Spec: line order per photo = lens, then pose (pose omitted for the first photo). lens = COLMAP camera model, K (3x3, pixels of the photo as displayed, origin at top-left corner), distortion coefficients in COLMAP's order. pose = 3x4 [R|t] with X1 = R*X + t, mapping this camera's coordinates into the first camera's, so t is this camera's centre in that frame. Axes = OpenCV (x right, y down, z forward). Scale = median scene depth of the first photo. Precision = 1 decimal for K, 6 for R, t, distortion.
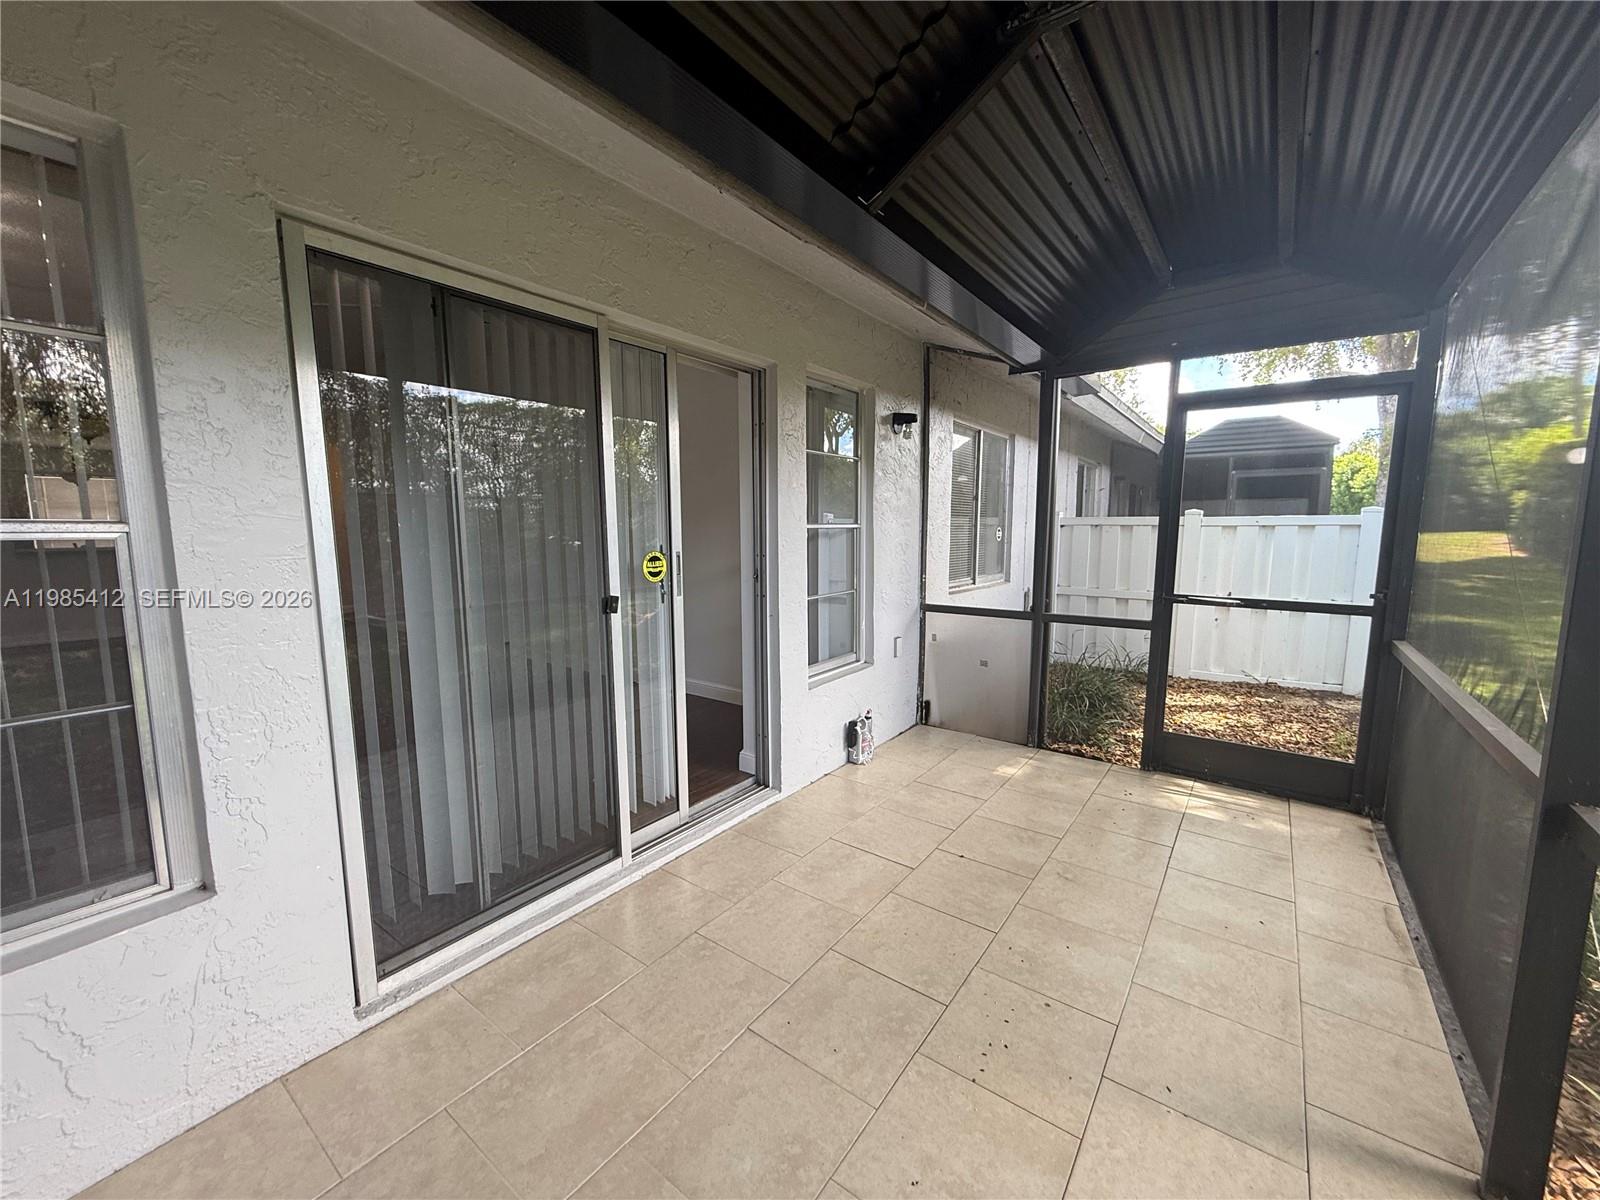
lens RADIAL K [[639.3, 0, 798.5], [0, 639.3, 602.2], [0, 0, 1]] dist [-0.000619, -0.000020]
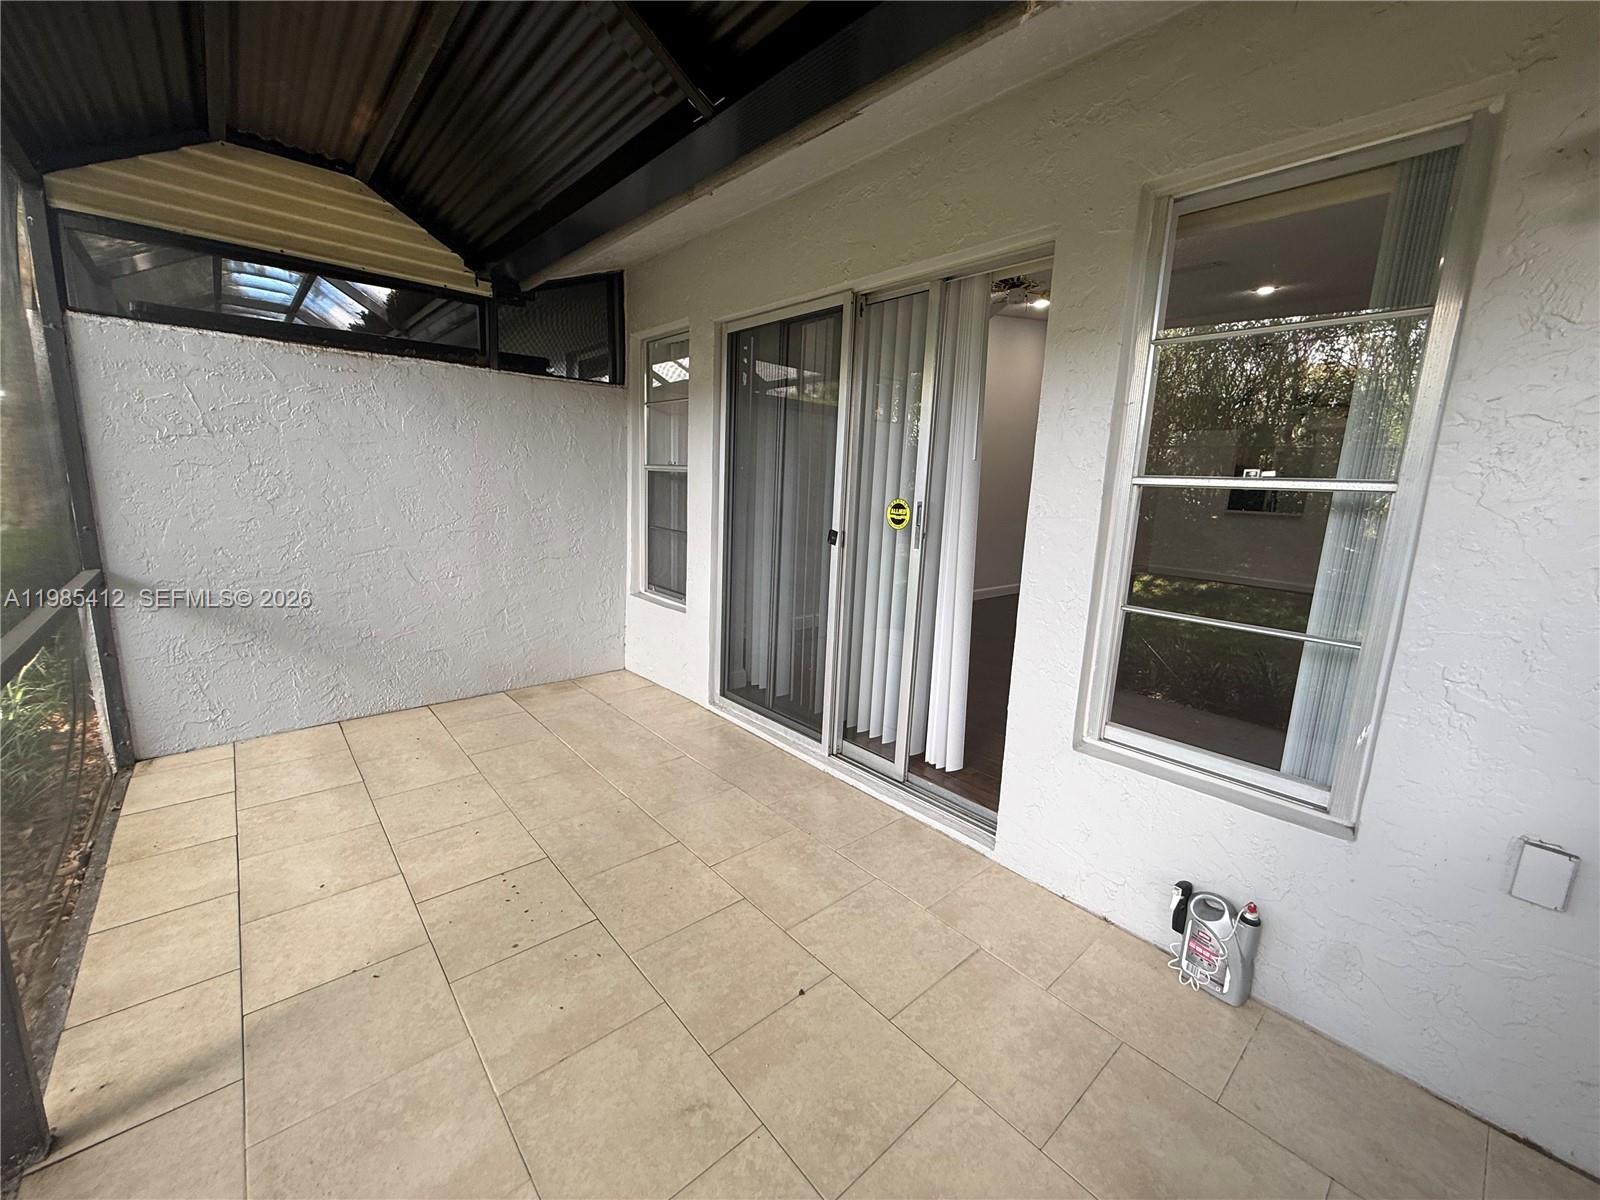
lens RADIAL K [[639.3, 0, 798.5], [0, 639.3, 602.2], [0, 0, 1]] dist [-0.000619, -0.000020]
pose [[-0.211238, 0.179443, -0.960822, 0.681187], [-0.156739, 0.964064, 0.214507, -0.095415], [0.964786, 0.195910, -0.175521, 0.882828]]
